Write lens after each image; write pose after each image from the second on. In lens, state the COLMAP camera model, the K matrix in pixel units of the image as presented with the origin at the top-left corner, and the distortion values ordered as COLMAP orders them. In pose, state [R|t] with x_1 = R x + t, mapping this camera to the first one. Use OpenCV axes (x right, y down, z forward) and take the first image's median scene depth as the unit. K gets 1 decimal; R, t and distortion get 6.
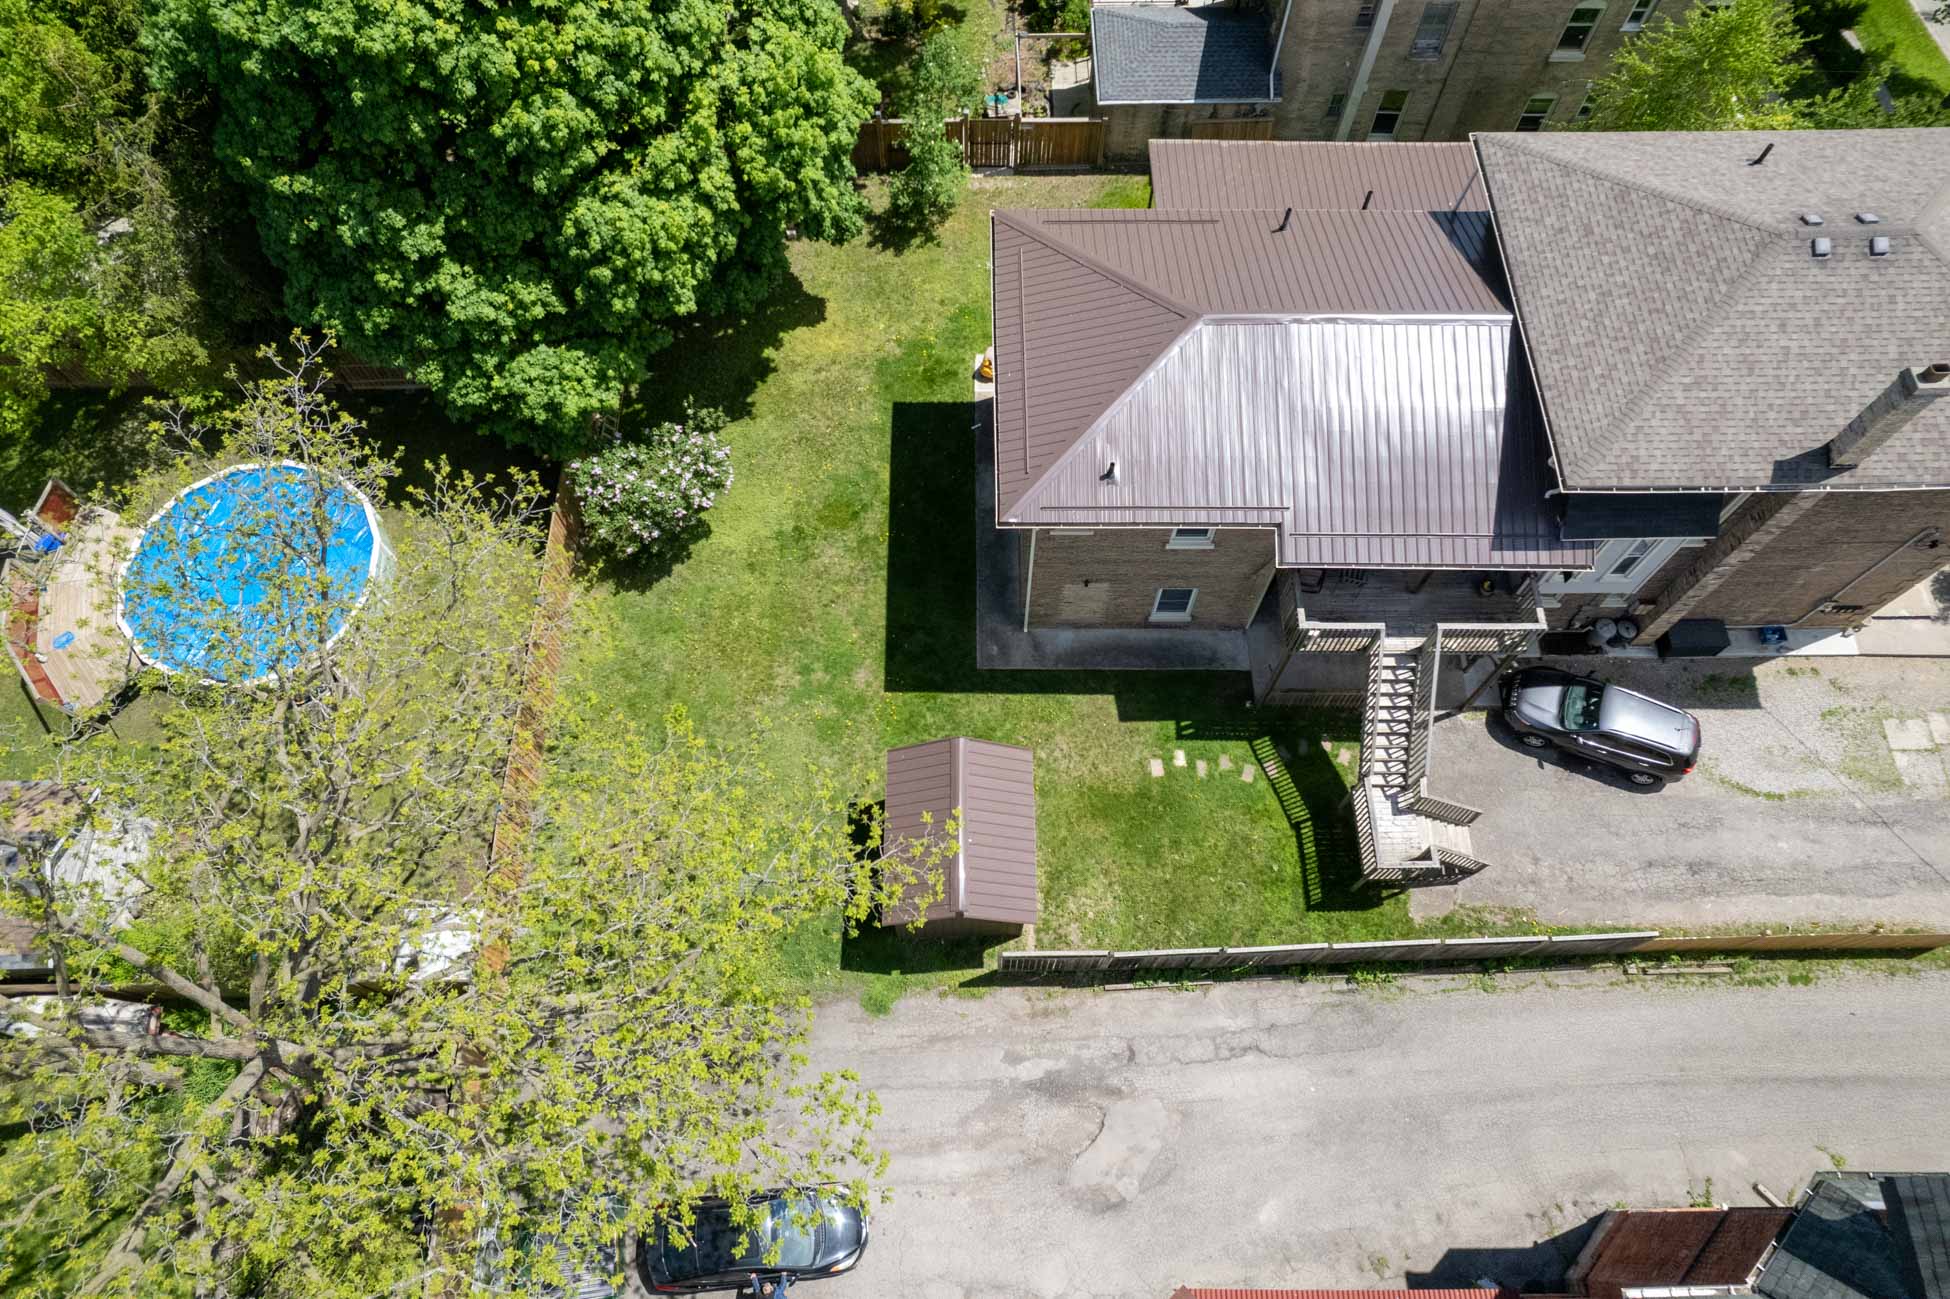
lens RADIAL K [[1259.2, 0, 968.5], [0, 1259.2, 657.9], [0, 0, 1]] dist [-0.055421, 0.040145]
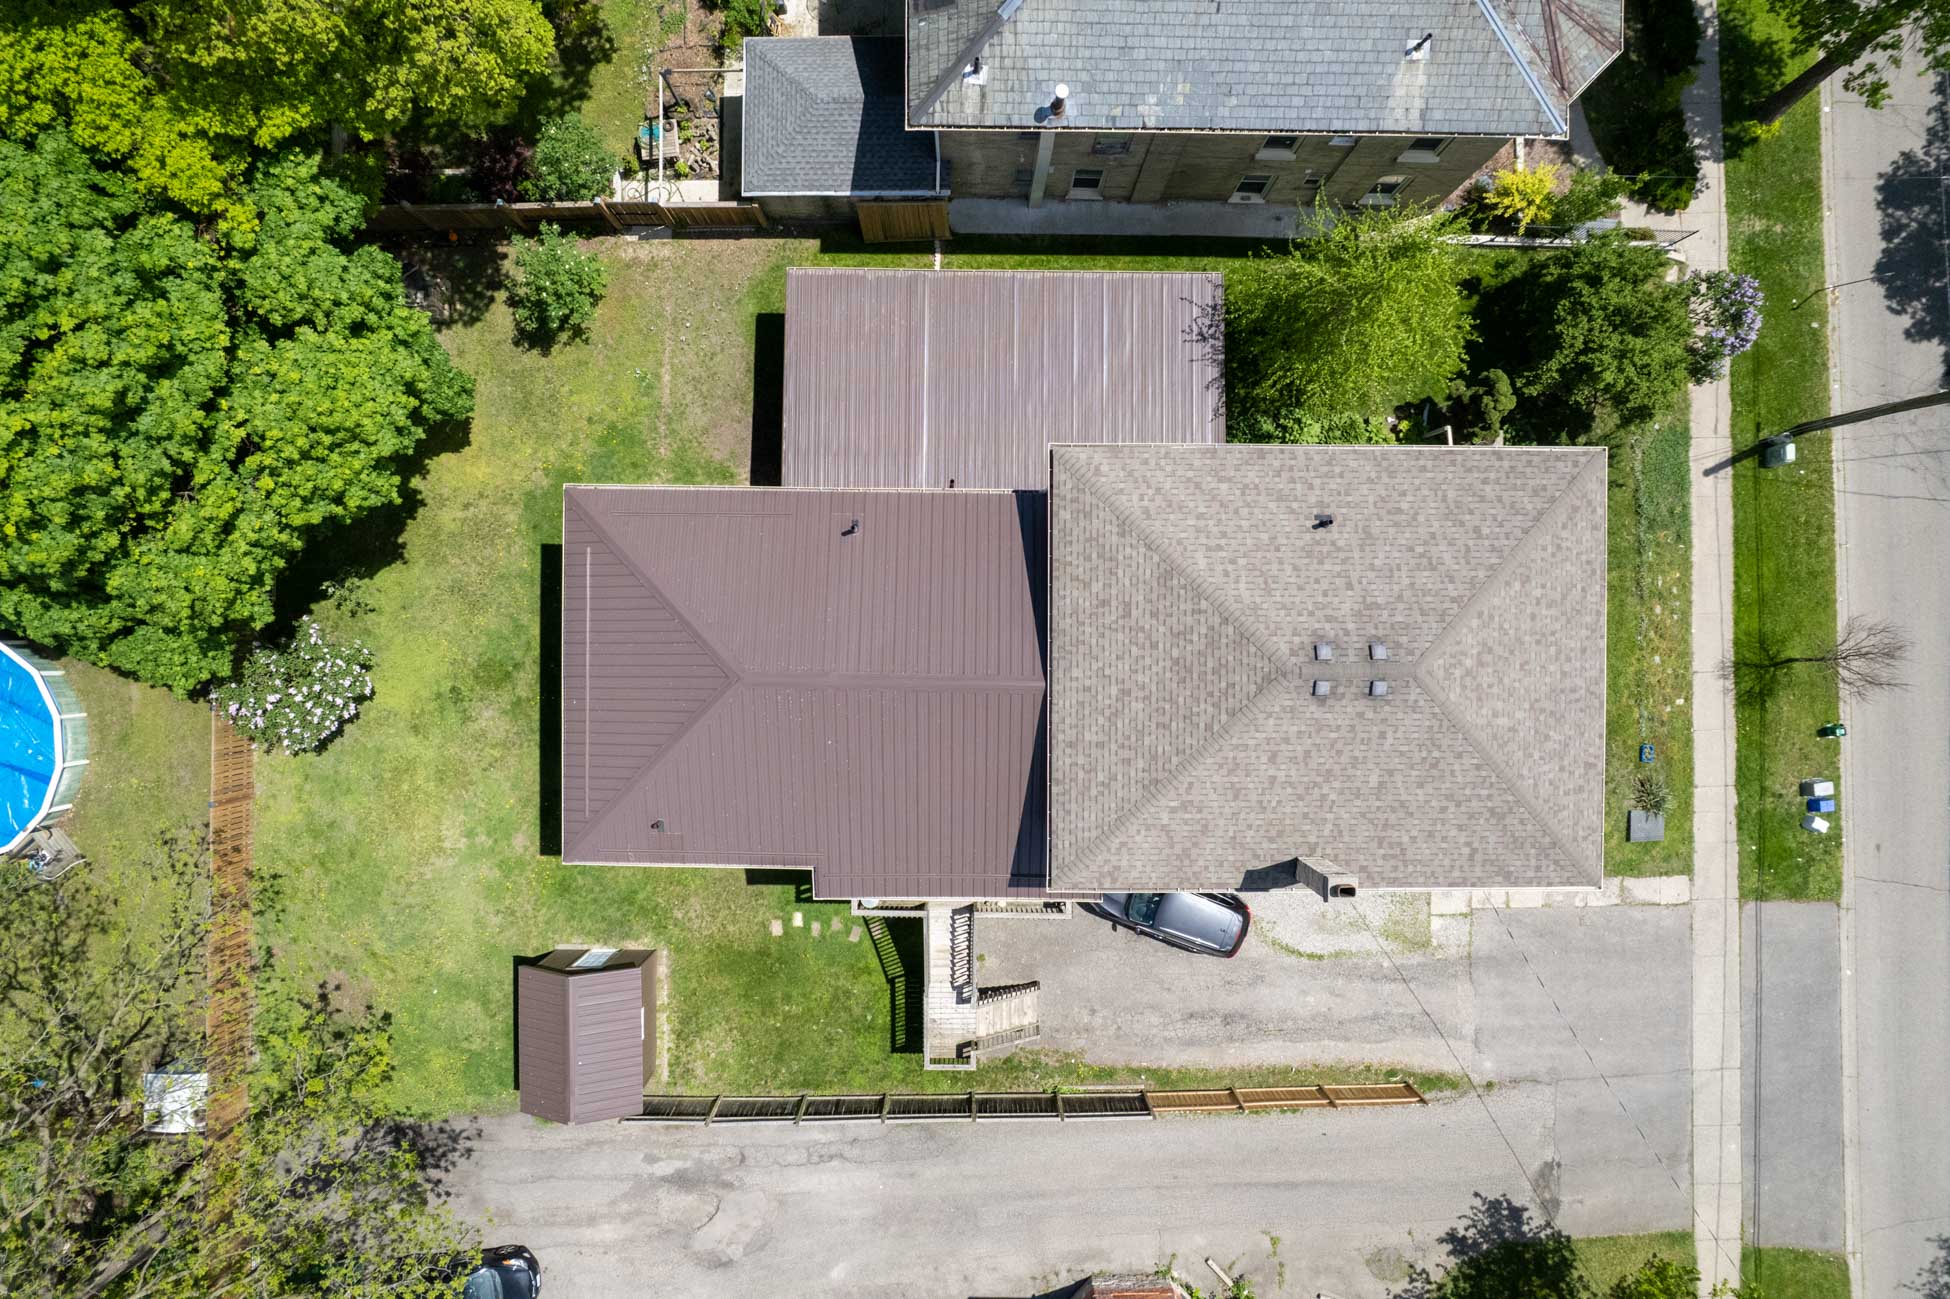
lens RADIAL K [[1259.2, 0, 967.3], [0, 1259.2, 663.8], [0, 0, 1]] dist [-0.055421, 0.040145]
pose [[0.999882, 0.015124, 0.002707, 0.328092], [-0.014783, 0.898969, 0.437762, -0.659680], [0.004187, -0.437750, 0.899087, 0.068905]]
